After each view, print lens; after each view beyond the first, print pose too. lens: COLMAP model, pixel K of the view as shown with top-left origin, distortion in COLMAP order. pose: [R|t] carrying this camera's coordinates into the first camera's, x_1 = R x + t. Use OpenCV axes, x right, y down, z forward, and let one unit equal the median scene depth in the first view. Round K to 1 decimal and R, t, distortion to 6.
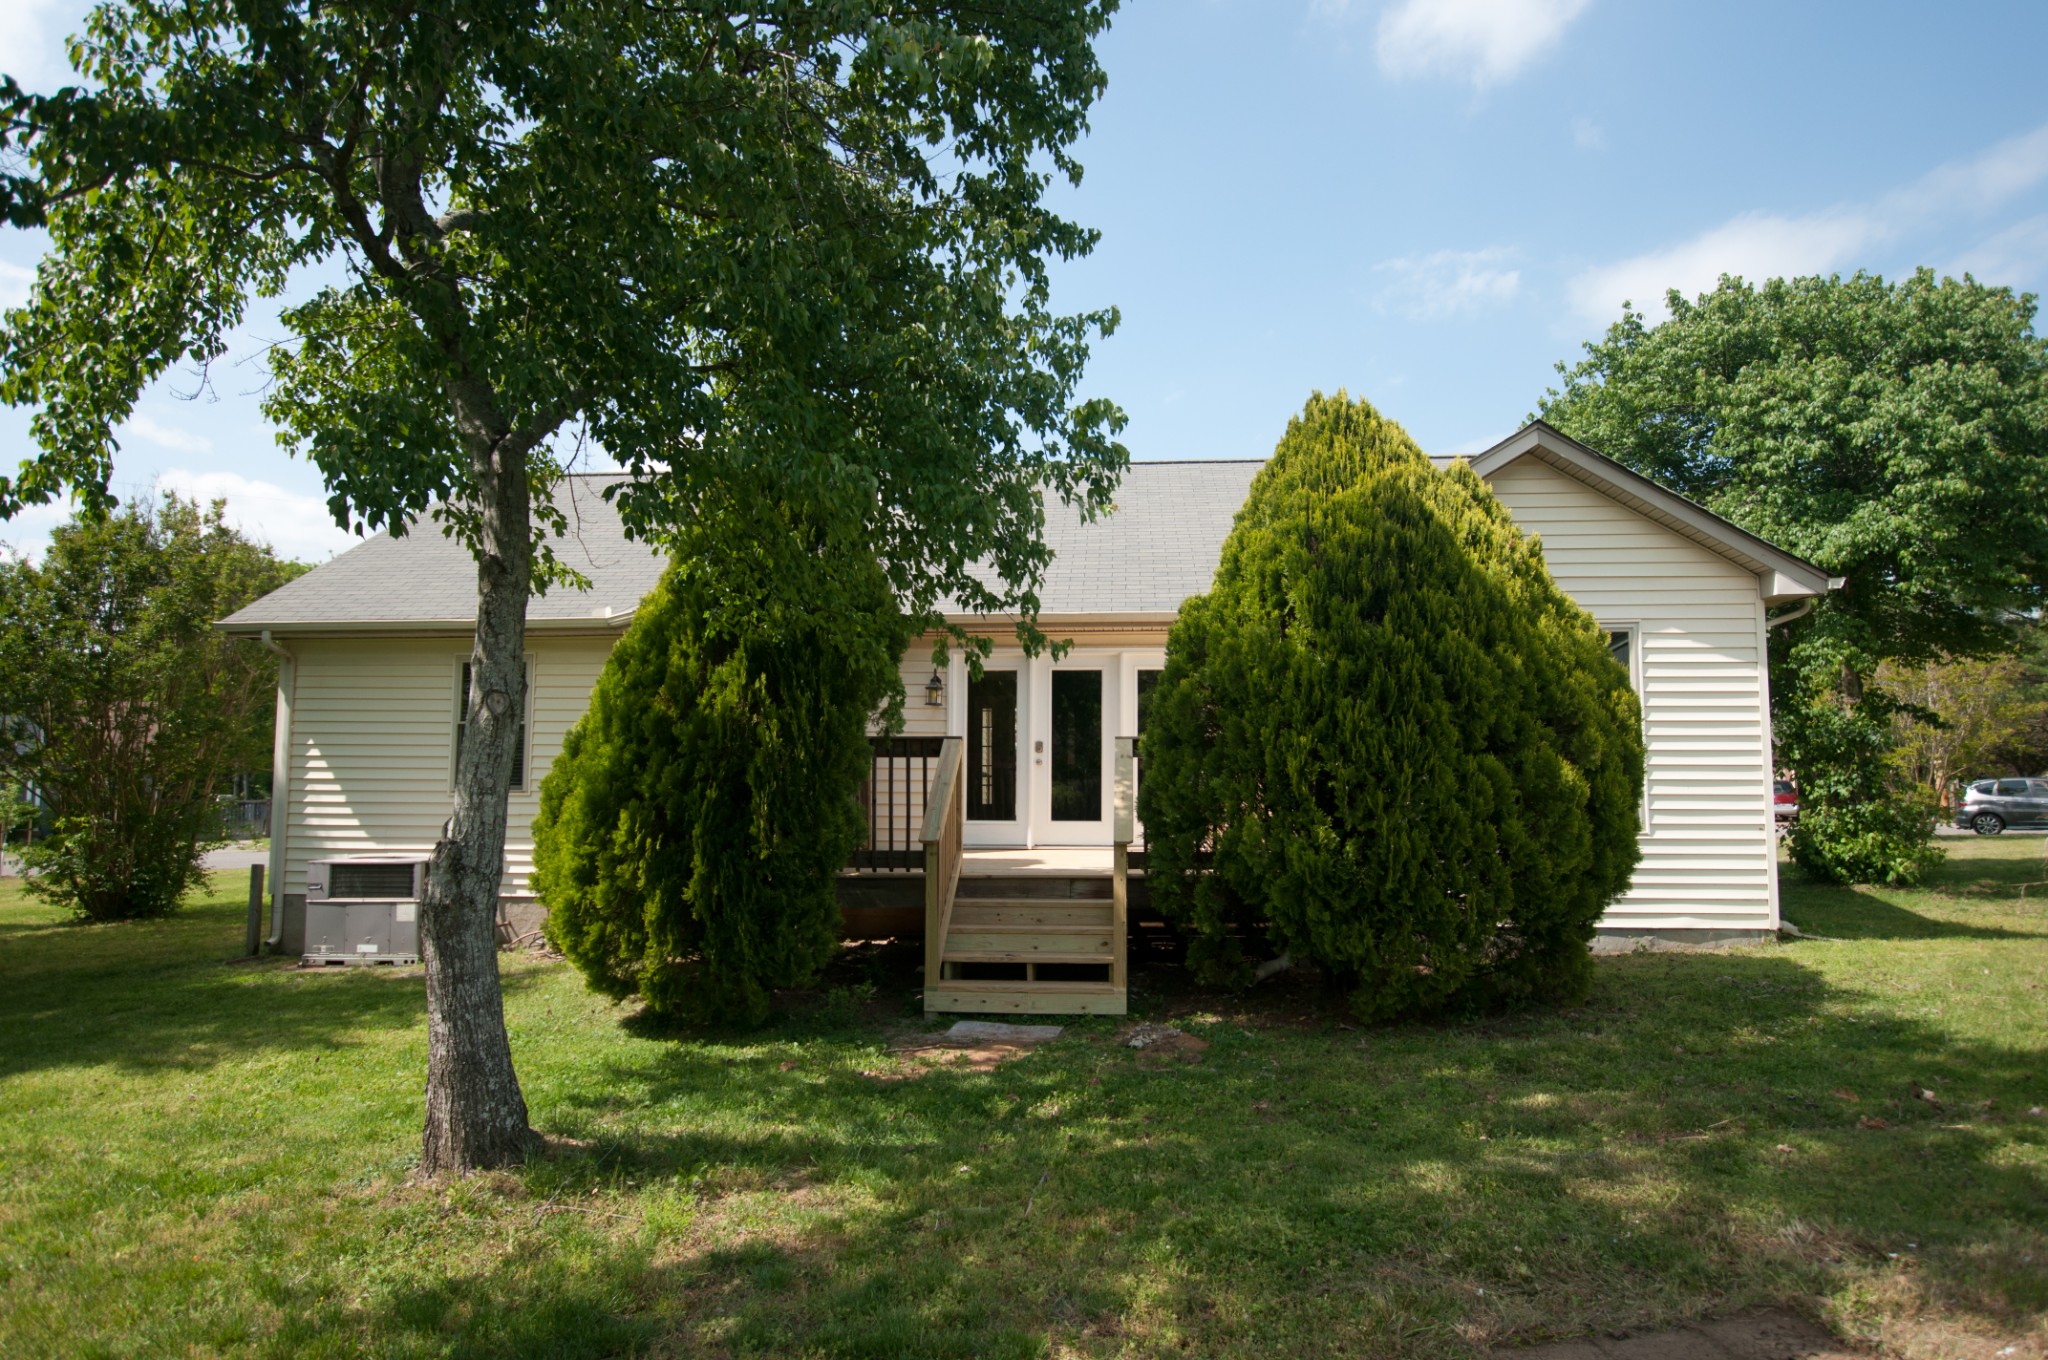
lens RADIAL K [[909.8, 0, 1020.8], [0, 909.8, 683.6], [0, 0, 1]] dist [-0.005485, 0.000052]
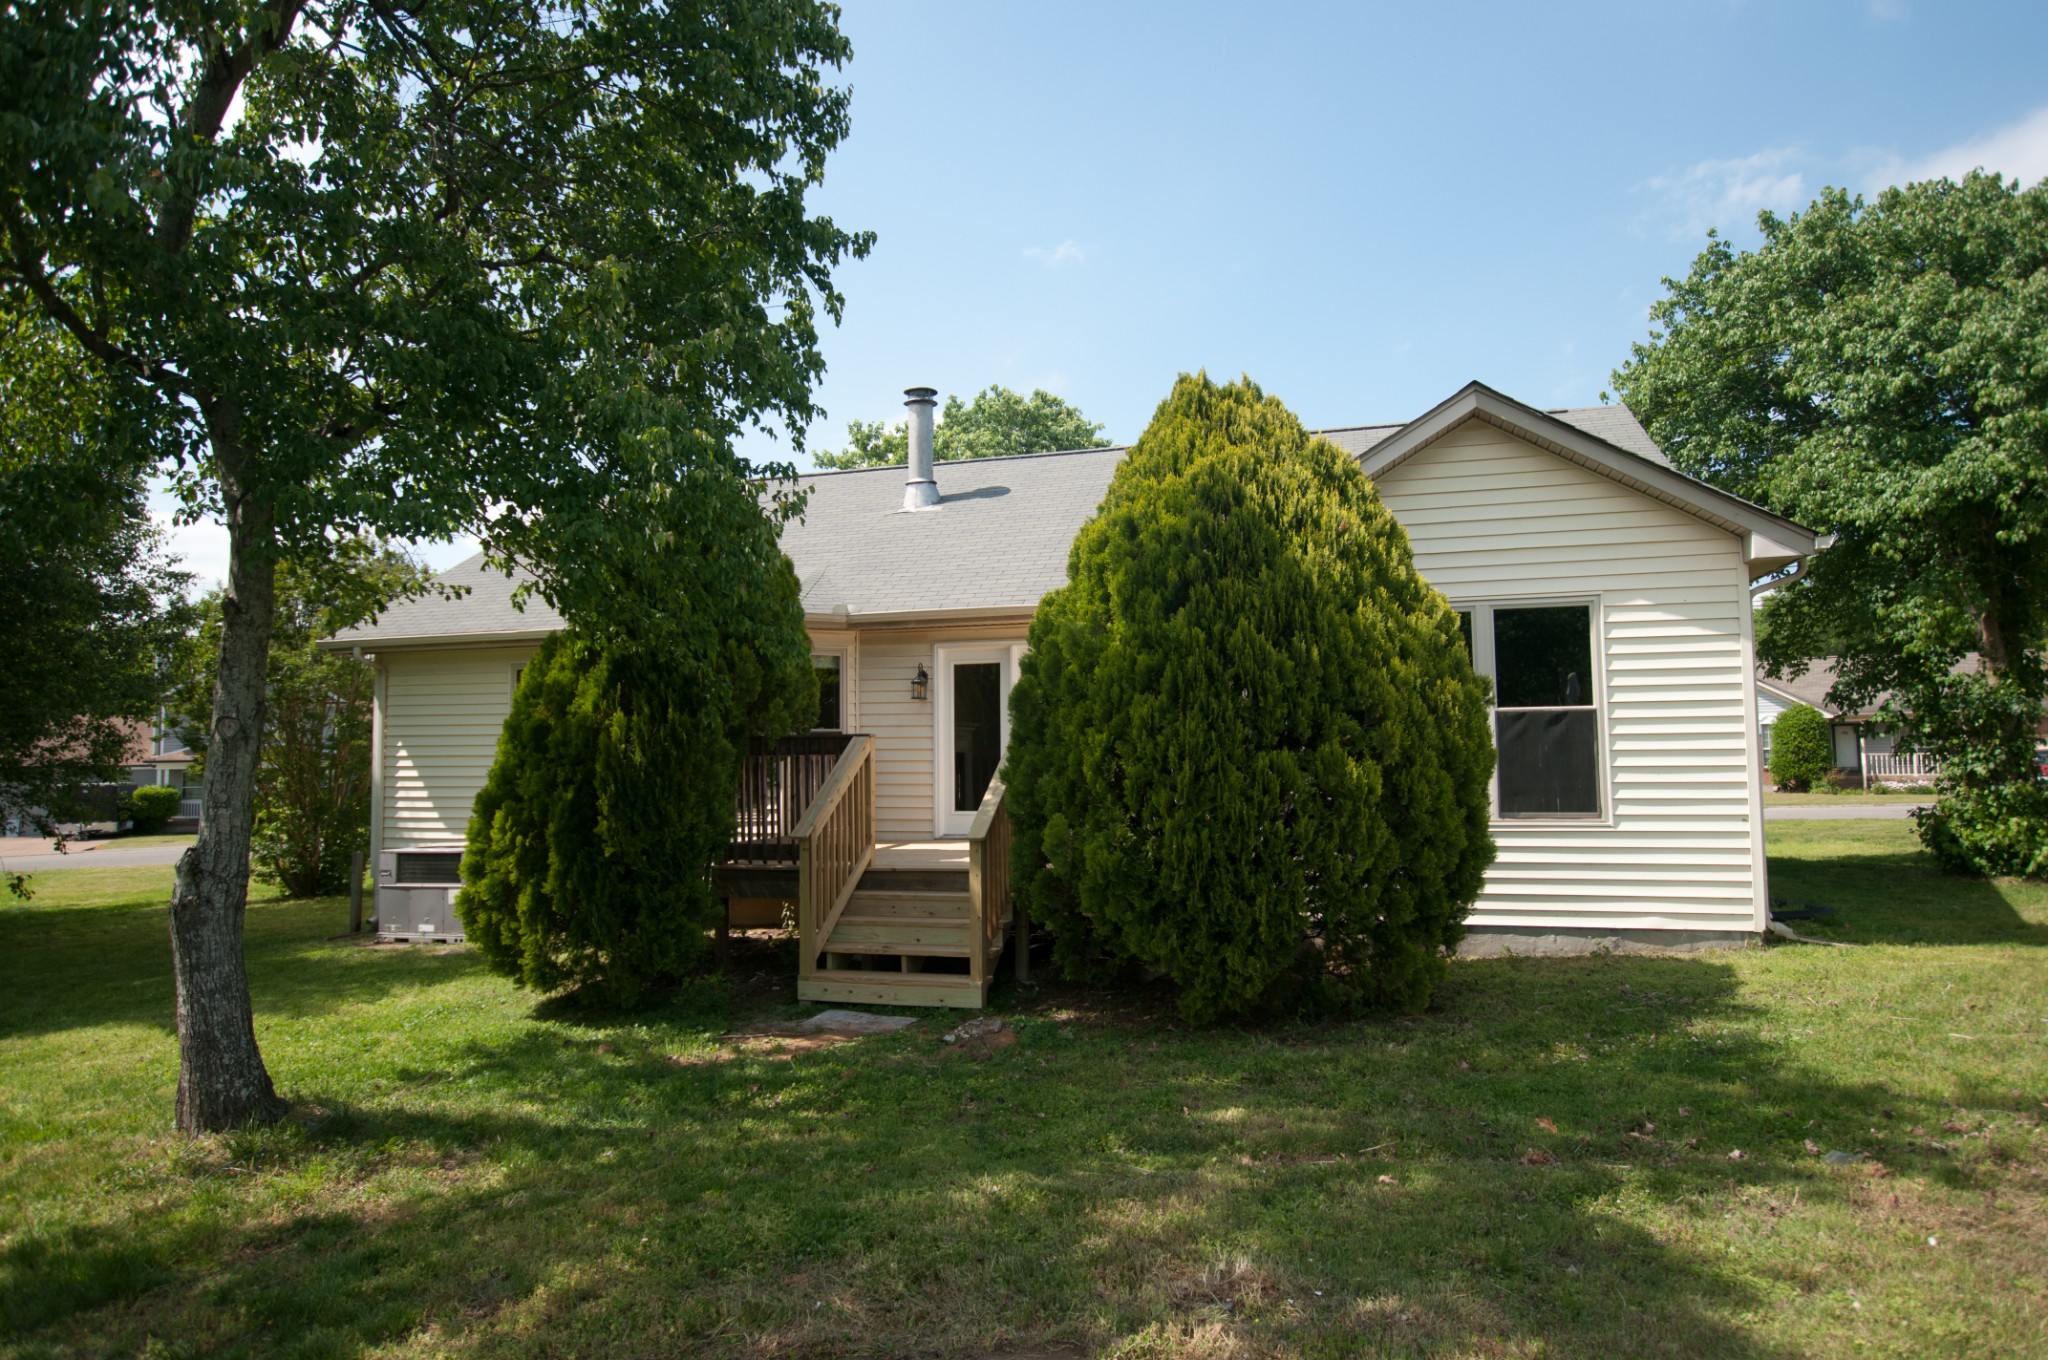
lens RADIAL K [[904.5, 0, 1024.0], [0, 904.5, 680.0], [0, 0, 1]] dist [-0.004369, -0.000331]
pose [[0.988318, -0.026959, -0.150005, 0.307361], [0.029113, 0.999502, 0.012183, -0.012120], [0.149602, -0.016408, 0.988610, 0.015456]]
